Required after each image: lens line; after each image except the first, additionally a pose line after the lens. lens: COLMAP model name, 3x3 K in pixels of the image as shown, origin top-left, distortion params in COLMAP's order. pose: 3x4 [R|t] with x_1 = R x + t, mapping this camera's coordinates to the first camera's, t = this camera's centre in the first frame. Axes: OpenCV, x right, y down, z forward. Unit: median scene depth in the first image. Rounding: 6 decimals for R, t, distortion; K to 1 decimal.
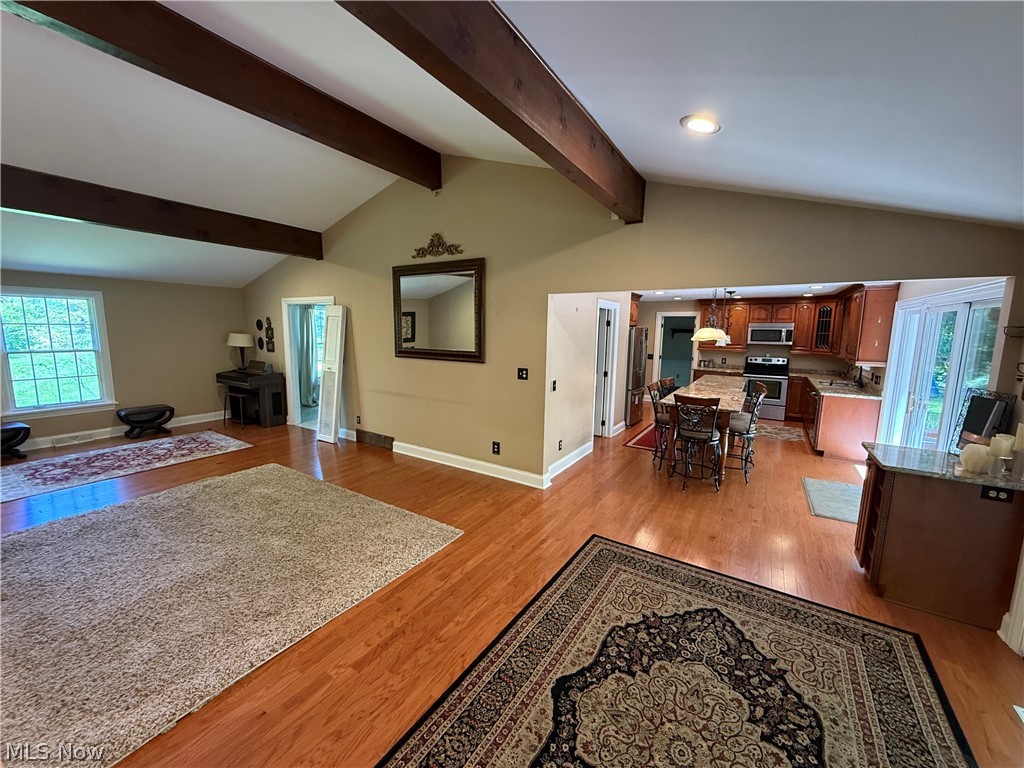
lens RADIAL K [[409.6, 0, 510.5], [0, 409.6, 383.6], [0, 0, 1]] dist [-0.001458, 0.000013]
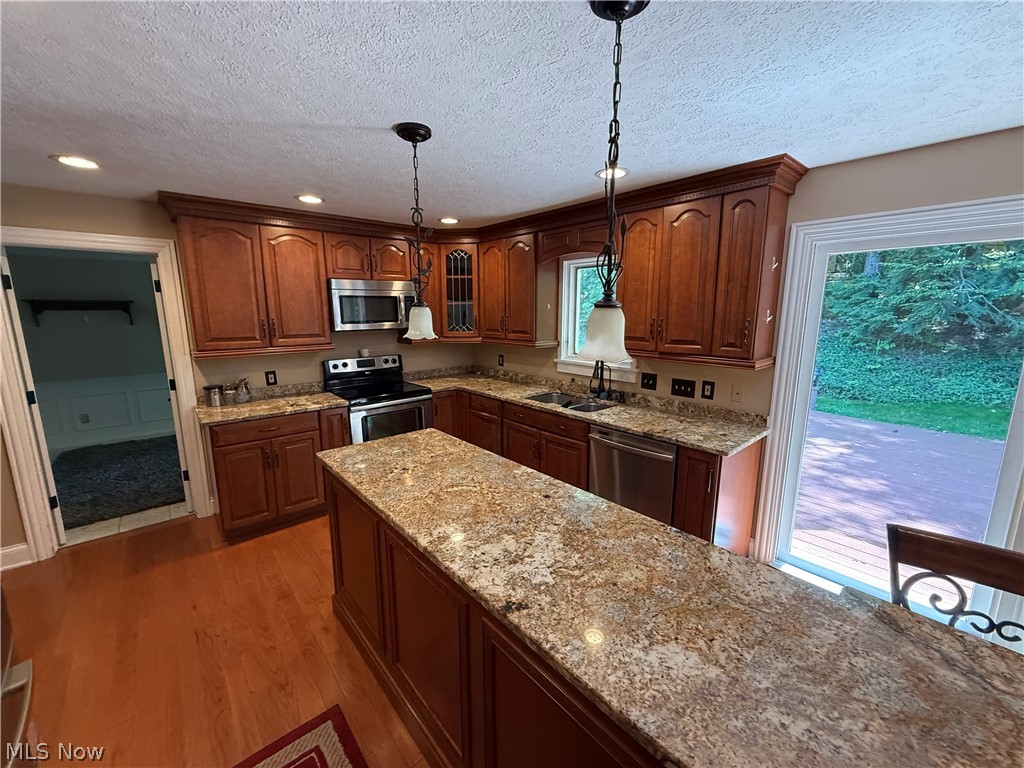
lens RADIAL K [[409.6, 0, 509.3], [0, 409.6, 379.0], [0, 0, 1]] dist [-0.001458, 0.000013]
pose [[0.287018, -0.176447, 0.941534, 0.257985], [0.136645, 0.980379, 0.142072, -0.092113], [-0.948129, 0.087878, 0.305497, 0.780458]]
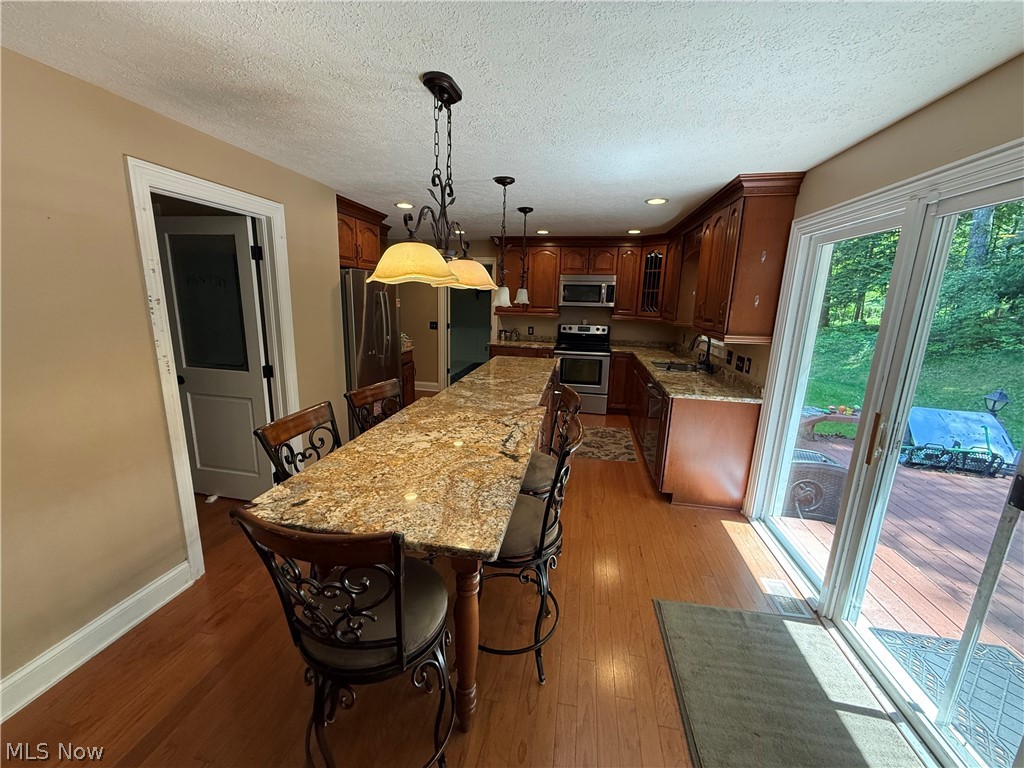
lens RADIAL K [[409.6, 0, 513.3], [0, 409.6, 384.1], [0, 0, 1]] dist [-0.001458, 0.000013]
pose [[0.925220, -0.068060, 0.373276, 0.264237], [0.036104, 0.995109, 0.091950, -0.034983], [-0.377709, -0.071598, 0.923152, 0.419734]]
